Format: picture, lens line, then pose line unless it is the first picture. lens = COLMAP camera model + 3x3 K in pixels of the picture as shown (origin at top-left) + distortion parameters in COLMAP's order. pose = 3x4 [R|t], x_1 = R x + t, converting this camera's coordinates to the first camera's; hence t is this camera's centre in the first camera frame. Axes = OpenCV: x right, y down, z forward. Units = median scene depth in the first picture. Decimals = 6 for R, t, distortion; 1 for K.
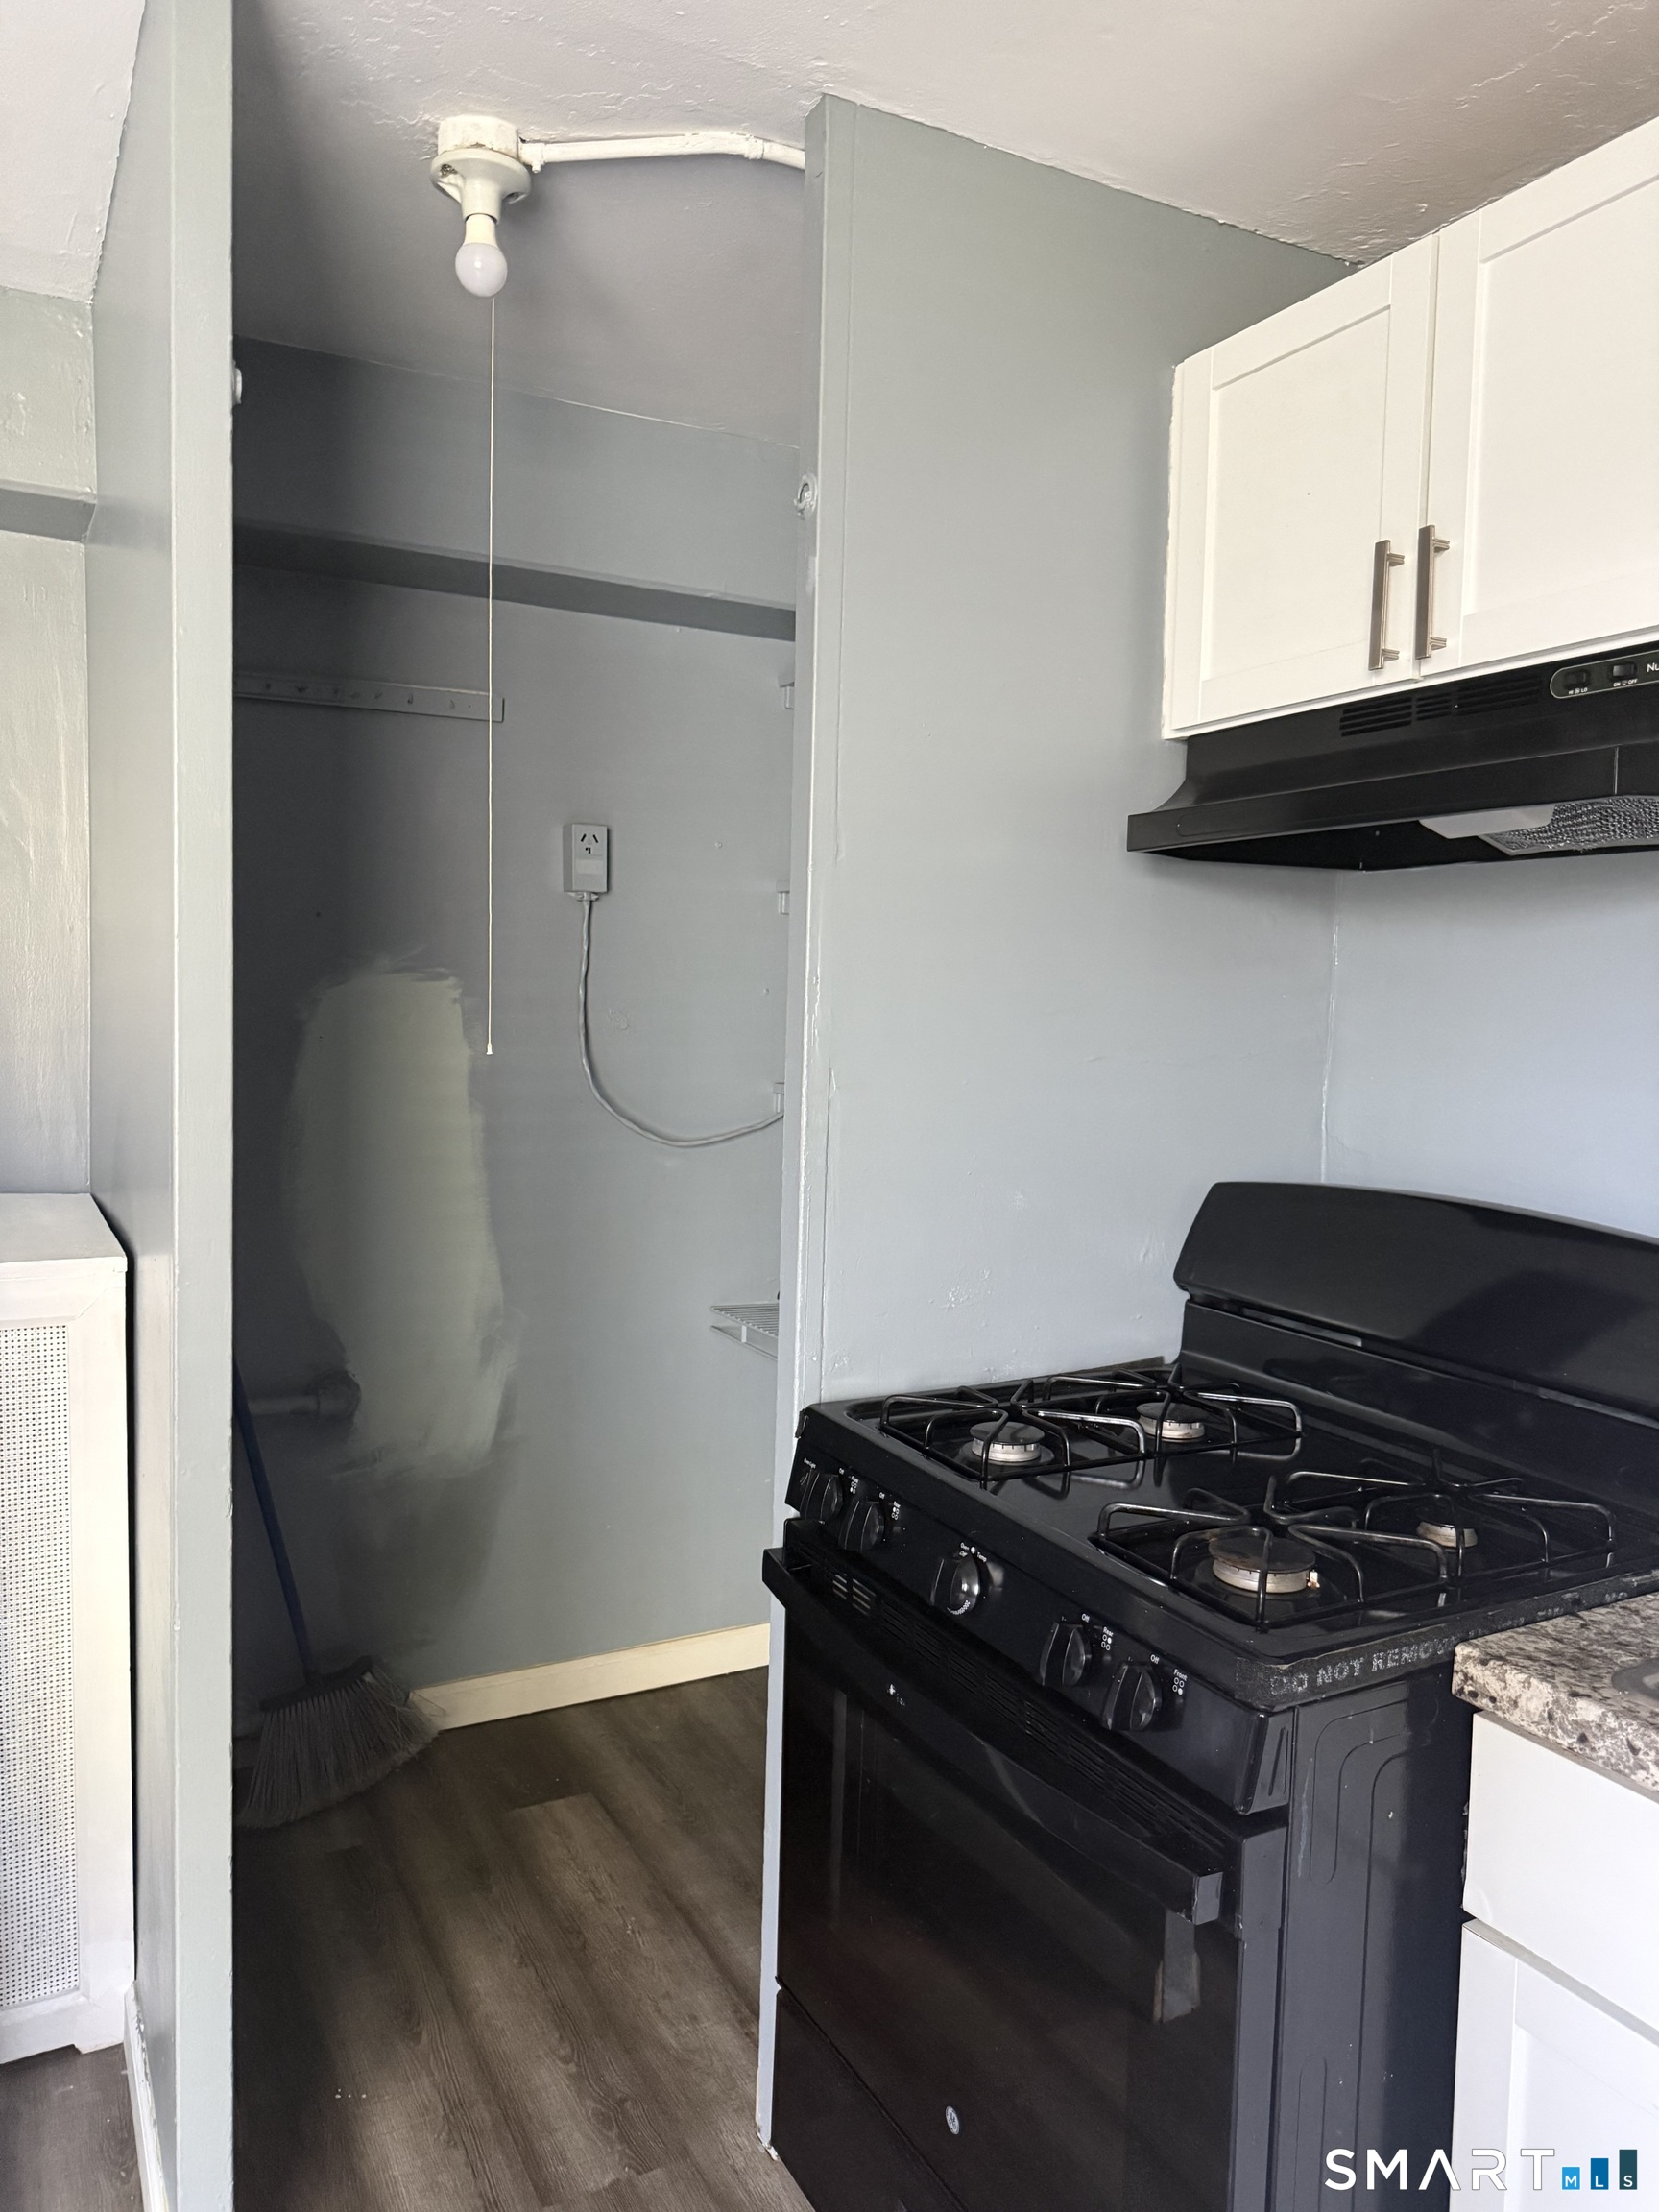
lens RADIAL K [[1560.1, 0, 815.8], [0, 1560.1, 1109.9], [0, 0, 1]] dist [0.106517, -0.182851]
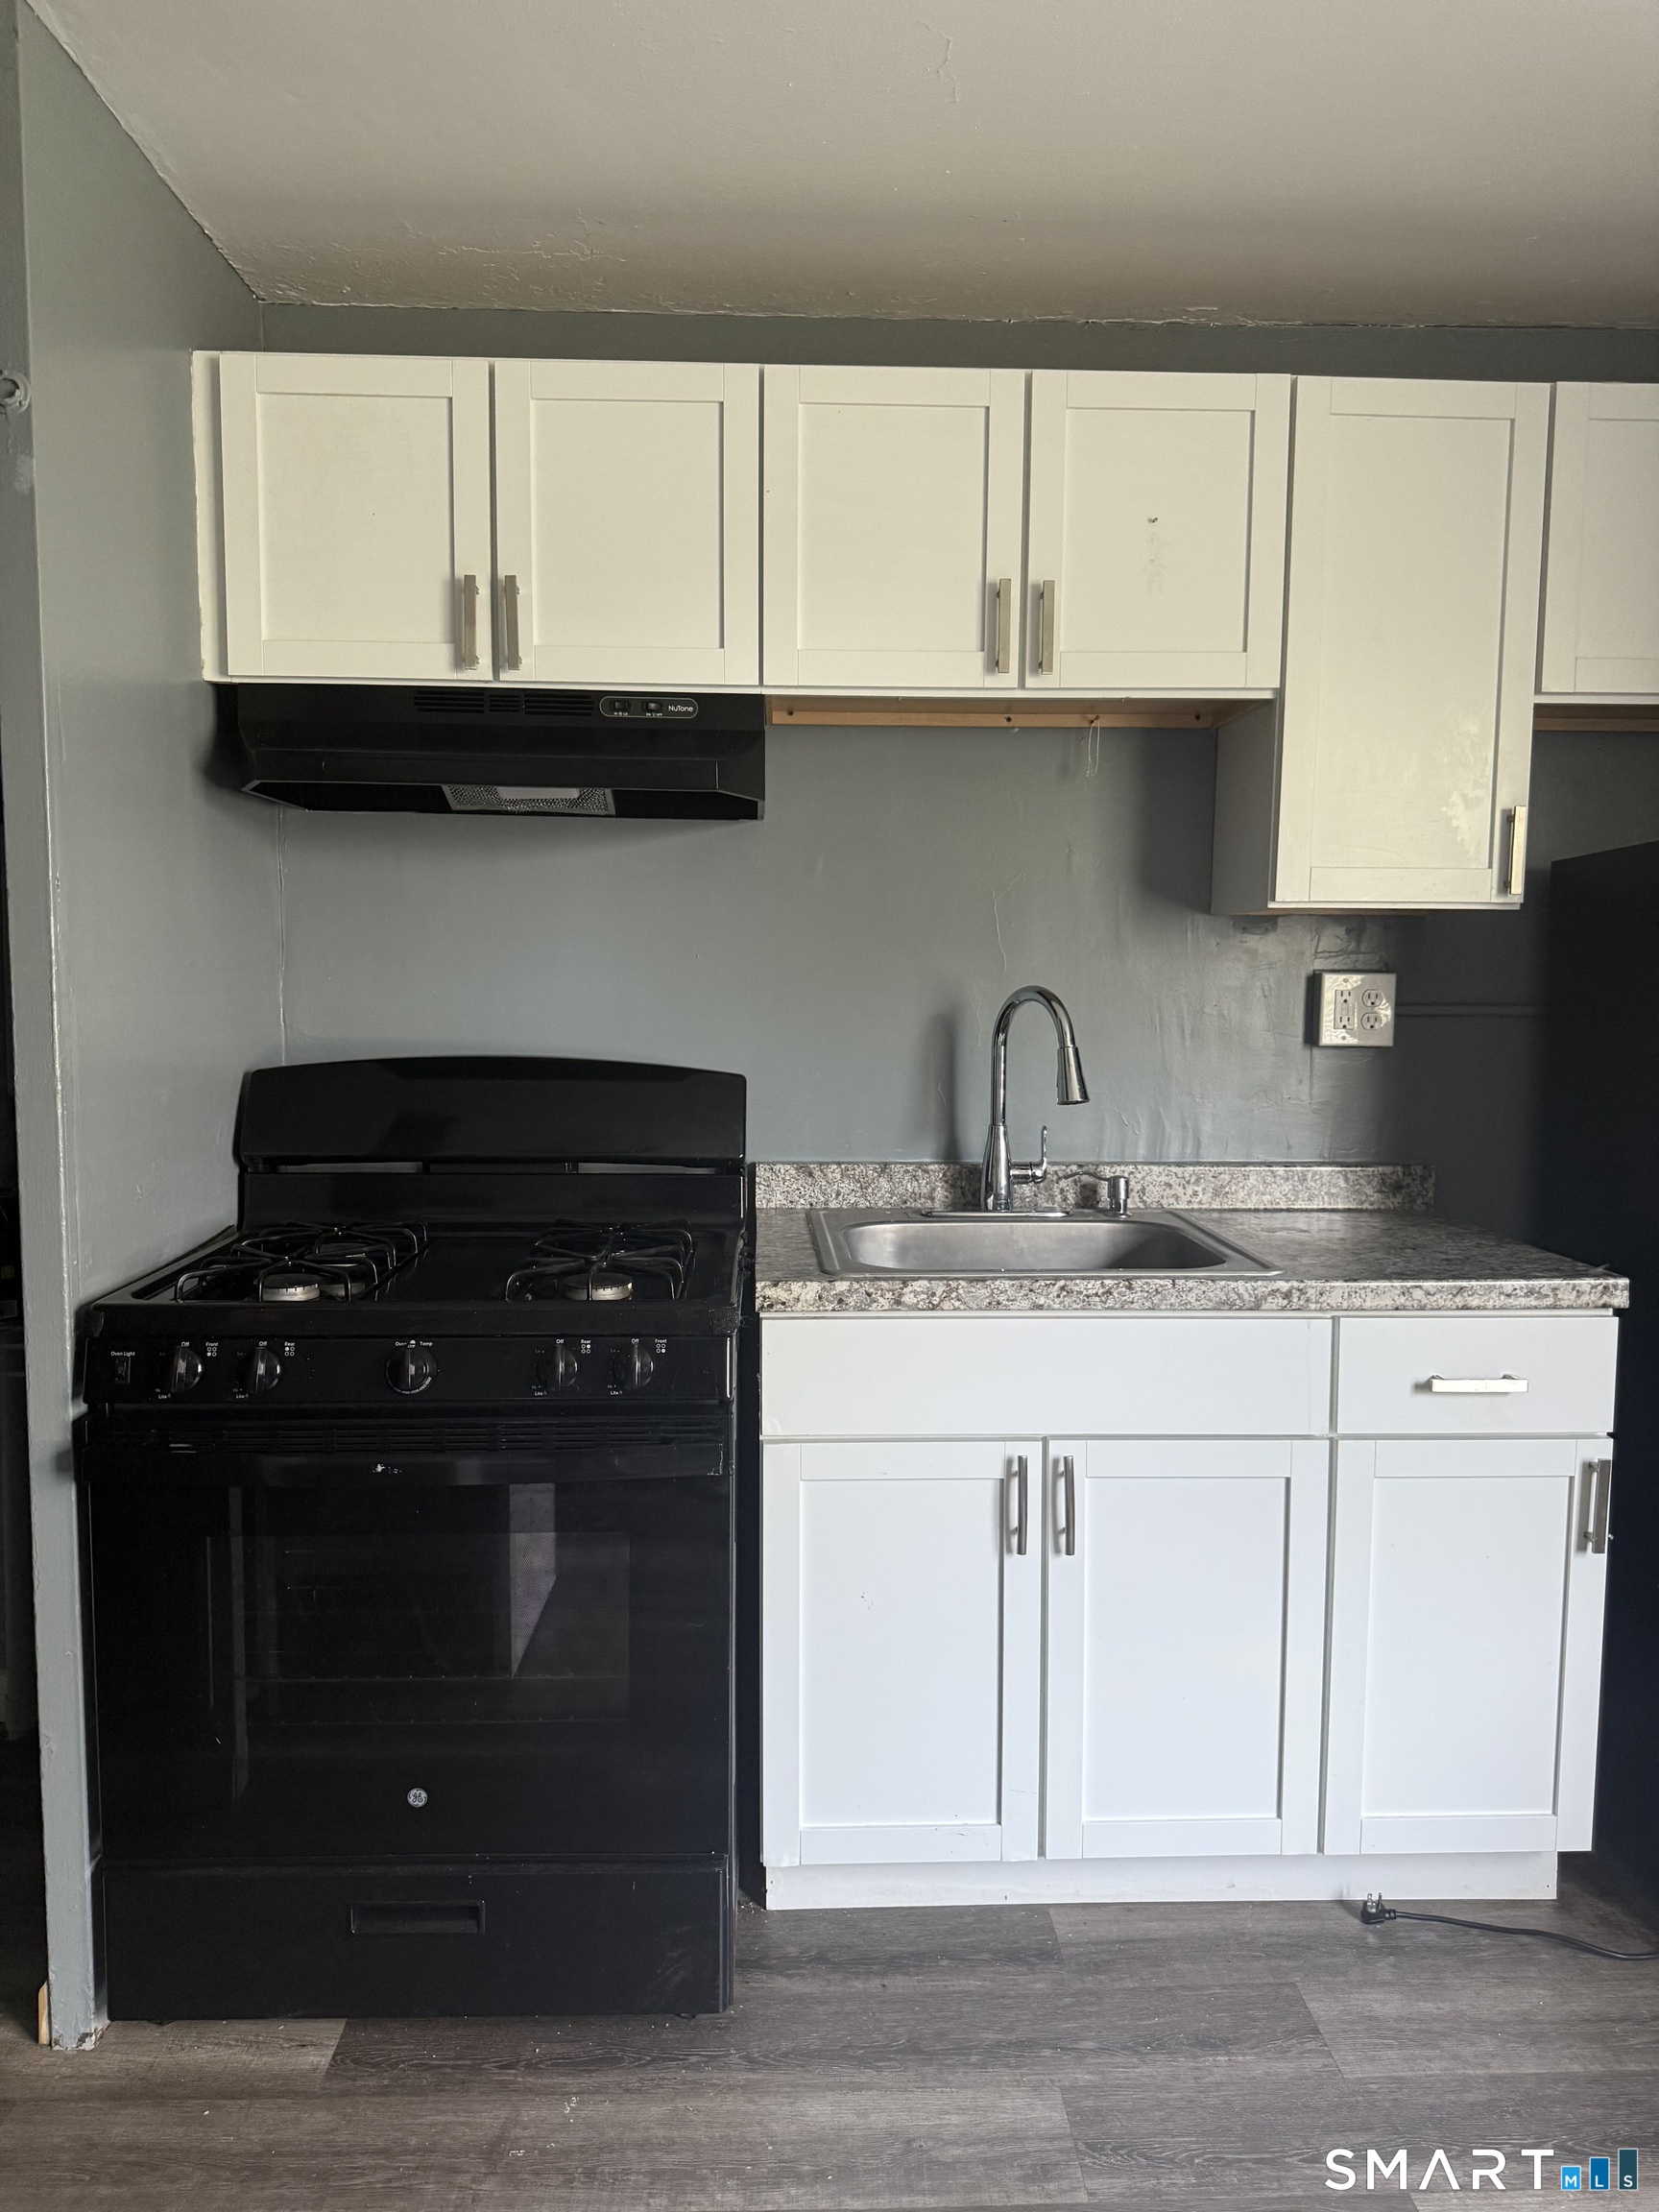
lens RADIAL K [[1563.5, 0, 813.9], [0, 1563.5, 1114.3], [0, 0, 1]] dist [0.058308, -0.073776]
pose [[0.433829, -0.100469, 0.895376, -0.785764], [0.066884, 0.994613, 0.079197, 0.018411], [-0.898509, 0.025529, 0.438212, 0.139990]]
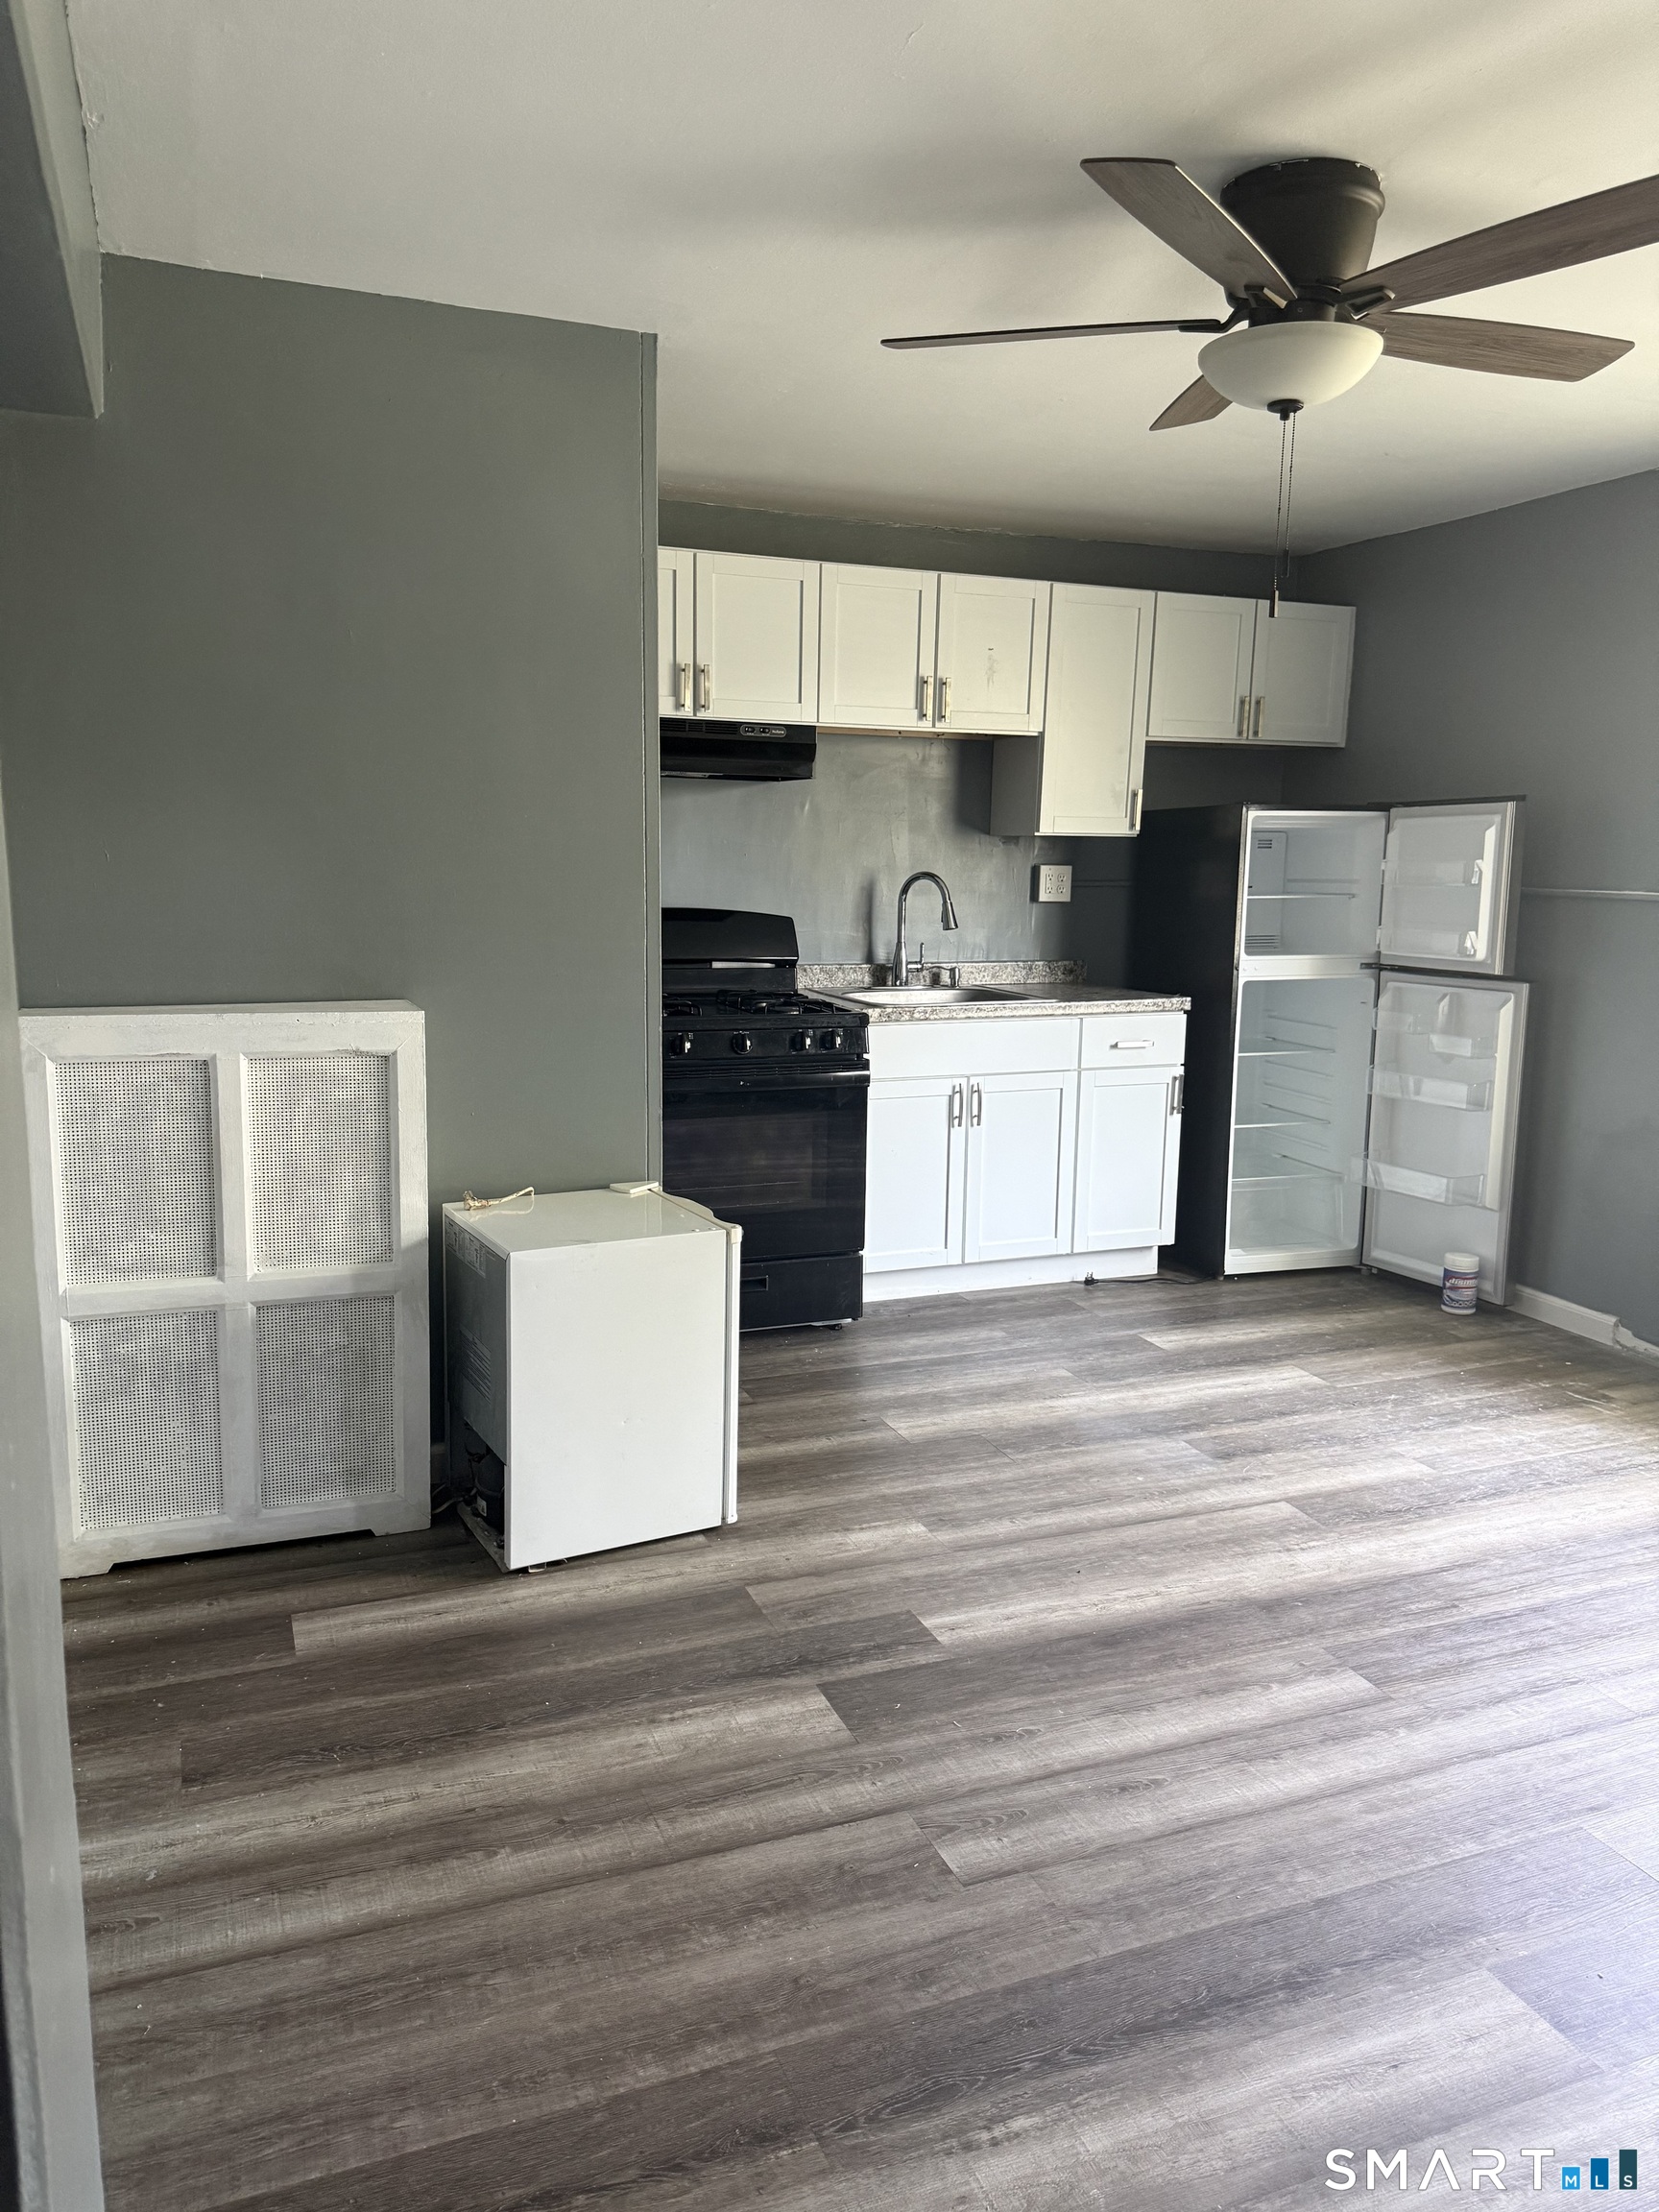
lens RADIAL K [[1560.1, 0, 815.8], [0, 1560.1, 1109.9], [0, 0, 1]] dist [0.106517, -0.182851]
pose [[0.103133, -0.185703, 0.977179, -2.442014], [0.059187, 0.981822, 0.180338, -0.078905], [-0.992905, 0.039237, 0.112249, 0.499283]]
